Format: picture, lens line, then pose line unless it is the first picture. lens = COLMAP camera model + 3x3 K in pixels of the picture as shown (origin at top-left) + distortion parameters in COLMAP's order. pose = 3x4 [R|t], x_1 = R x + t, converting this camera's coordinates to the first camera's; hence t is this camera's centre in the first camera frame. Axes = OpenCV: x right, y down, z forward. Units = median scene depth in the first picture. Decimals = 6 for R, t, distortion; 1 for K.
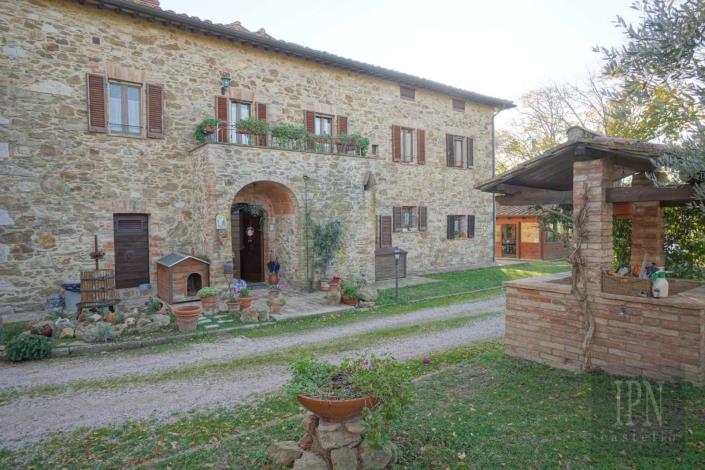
lens RADIAL K [[424.3, 0, 345.4], [0, 424.3, 234.2], [0, 0, 1]] dist [-0.003580, 0.004779]
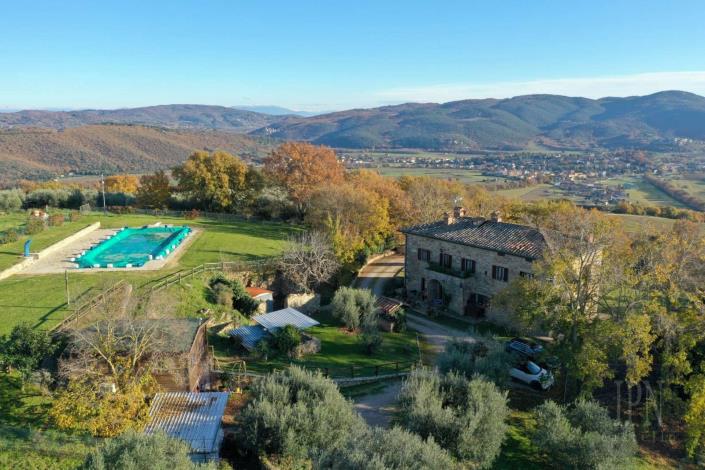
lens RADIAL K [[547.2, 0, 350.4], [0, 547.2, 237.6], [0, 0, 1]] dist [-0.014389, 0.003497]
pose [[0.093657, 0.226562, -0.969483, 3.277566], [-0.026890, 0.973984, 0.225016, -1.162161], [0.995241, 0.004995, 0.097313, -0.215537]]
